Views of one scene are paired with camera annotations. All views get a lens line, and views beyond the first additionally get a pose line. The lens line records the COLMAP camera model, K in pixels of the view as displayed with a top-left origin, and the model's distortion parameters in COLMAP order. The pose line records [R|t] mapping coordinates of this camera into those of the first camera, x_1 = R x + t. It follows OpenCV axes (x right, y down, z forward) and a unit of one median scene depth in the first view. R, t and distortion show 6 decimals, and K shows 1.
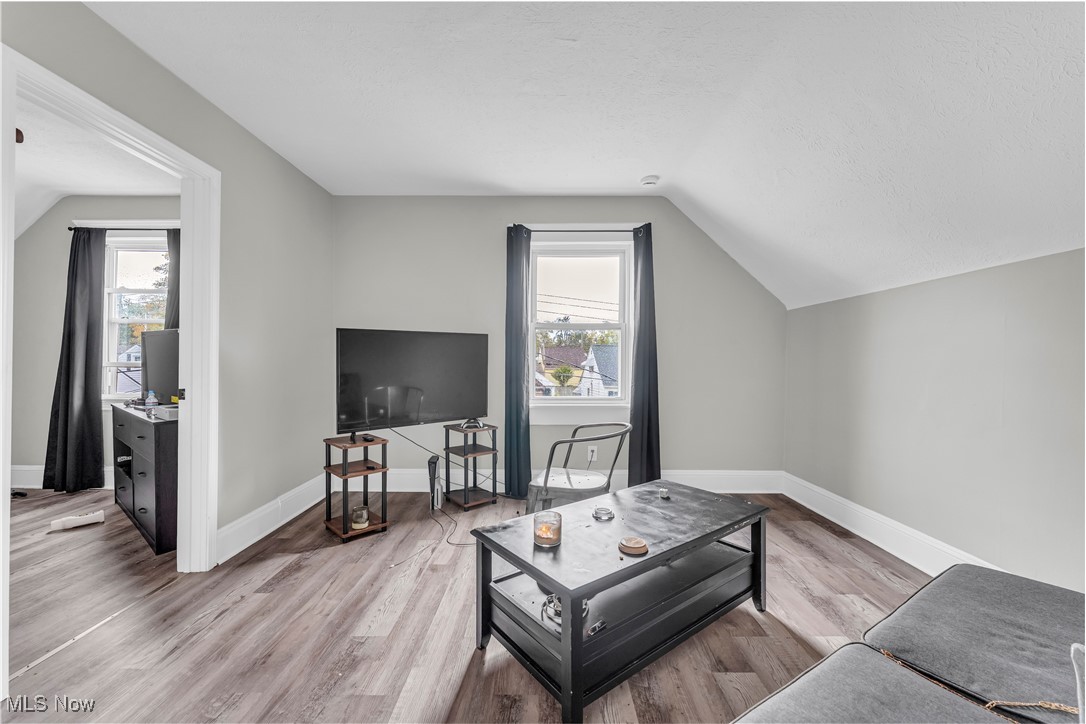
lens RADIAL K [[427.4, 0, 547.1], [0, 427.4, 363.4], [0, 0, 1]] dist [-0.003010, -0.000135]
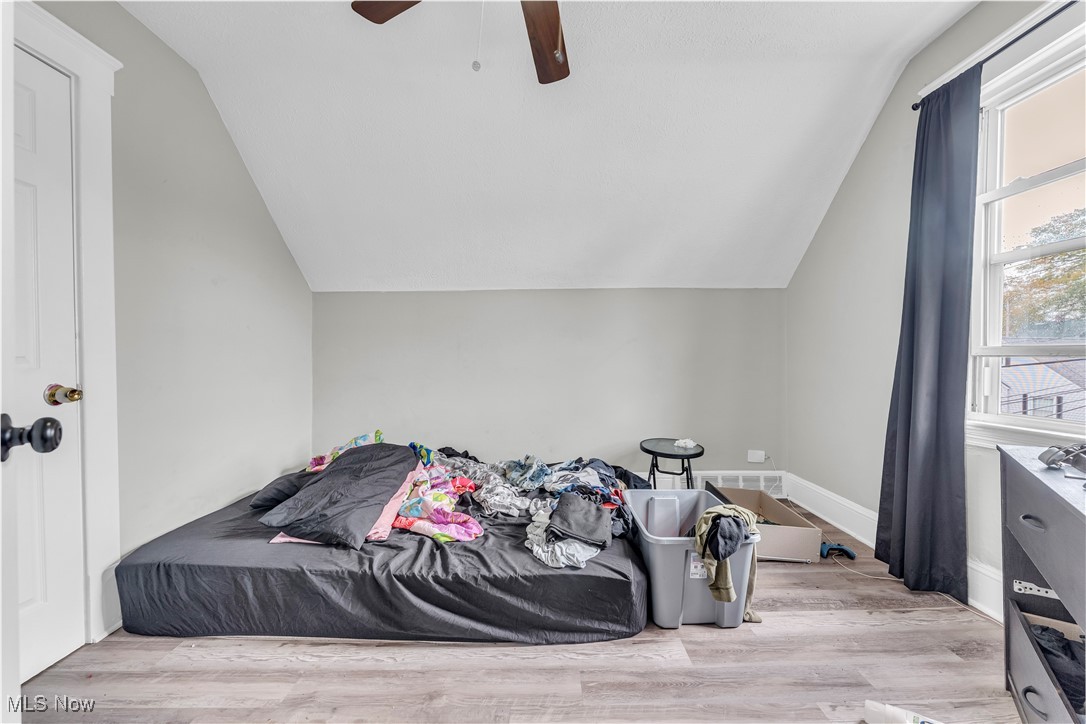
lens RADIAL K [[427.4, 0, 547.1], [0, 427.4, 363.4], [0, 0, 1]] dist [-0.003010, -0.000135]
pose [[0.007539, 0.012472, -0.999894, -0.571326], [0.005707, 0.999905, 0.012515, 0.006711], [0.999955, -0.005800, 0.007467, 0.520296]]
